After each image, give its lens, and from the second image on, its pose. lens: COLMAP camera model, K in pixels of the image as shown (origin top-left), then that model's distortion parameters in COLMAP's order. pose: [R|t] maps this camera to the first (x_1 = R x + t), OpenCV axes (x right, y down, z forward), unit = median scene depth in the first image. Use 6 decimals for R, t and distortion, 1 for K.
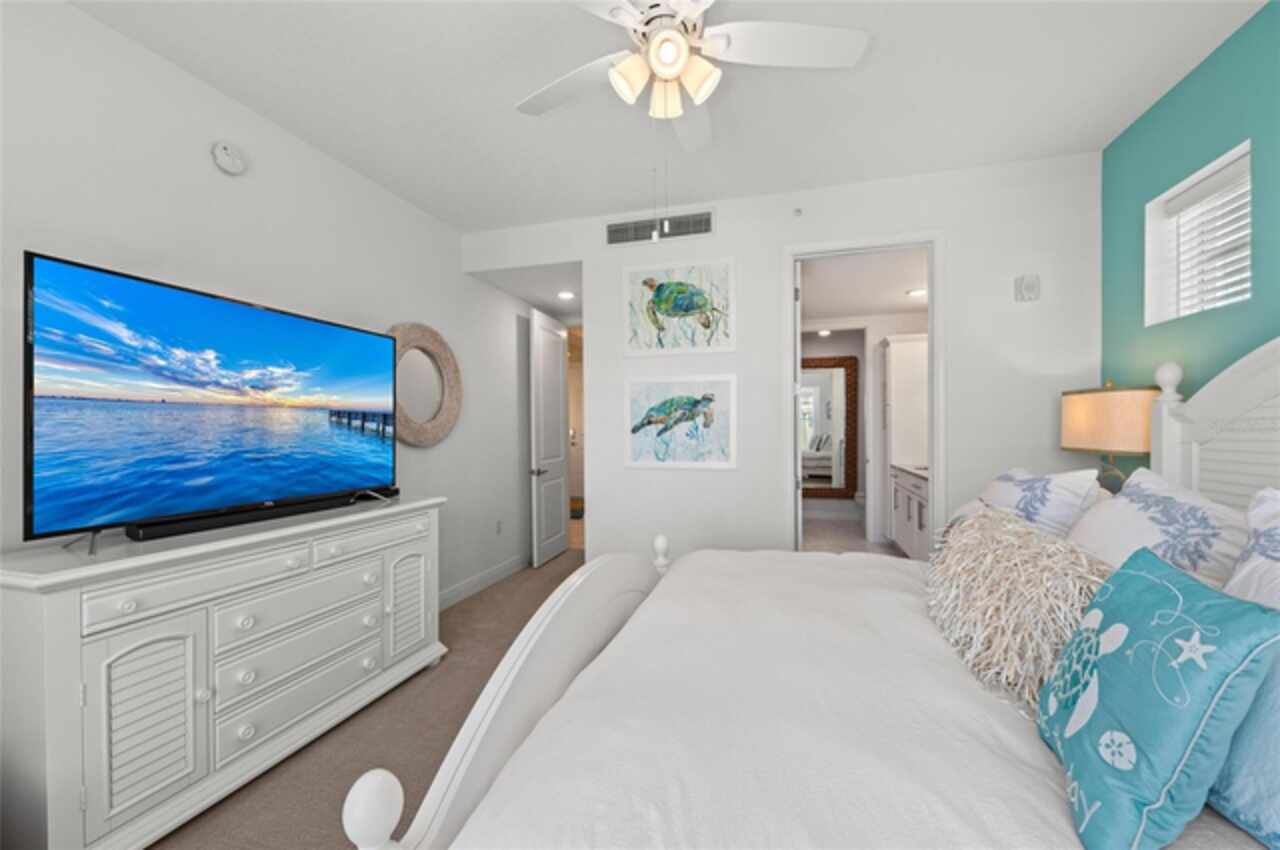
lens RADIAL K [[521.9, 0, 647.9], [0, 521.9, 425.0], [0, 0, 1]] dist [-0.000371, -0.000159]
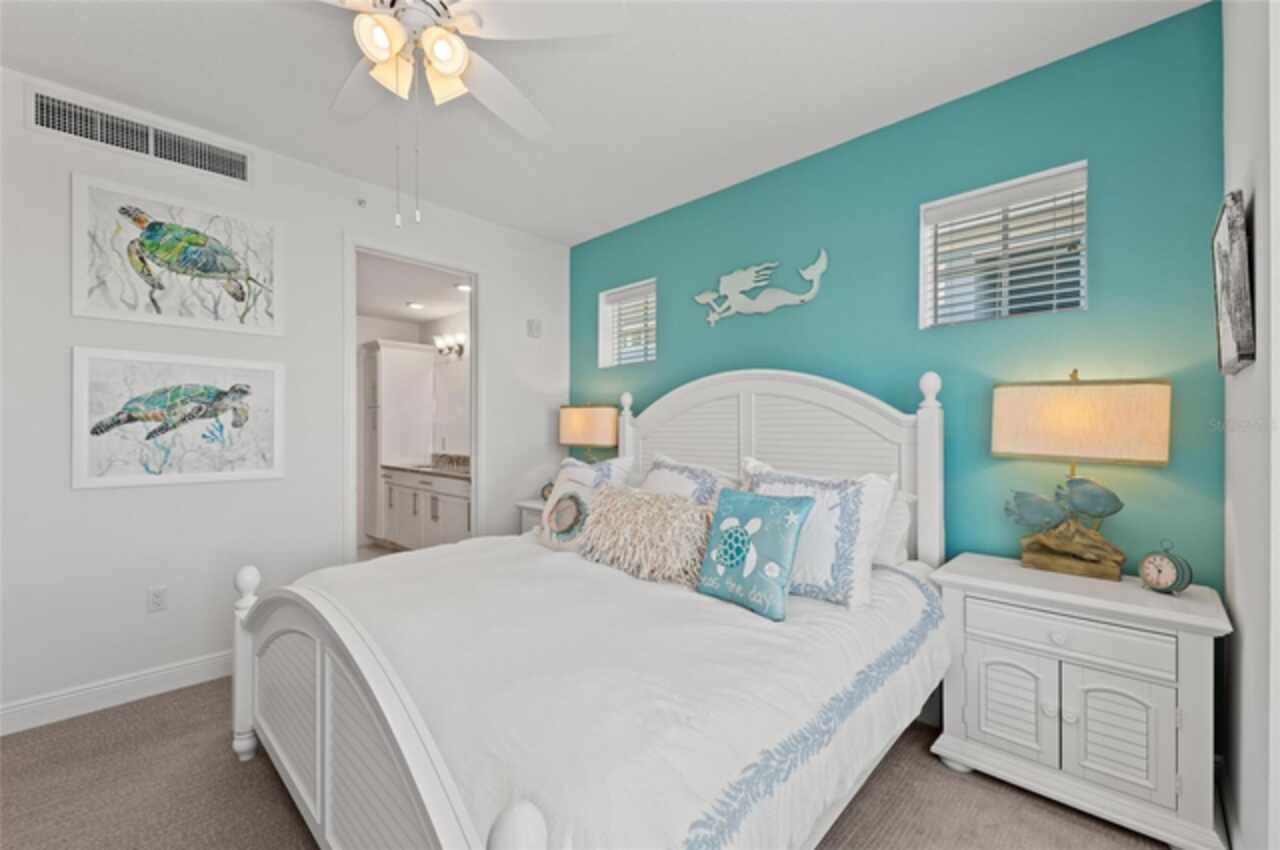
lens RADIAL K [[521.9, 0, 647.9], [0, 521.9, 425.0], [0, 0, 1]] dist [-0.000371, -0.000159]
pose [[0.454619, 0.015417, 0.890553, -0.300045], [-0.011520, 0.999868, -0.011428, 0.003285], [-0.890612, -0.005064, 0.454736, 0.093455]]
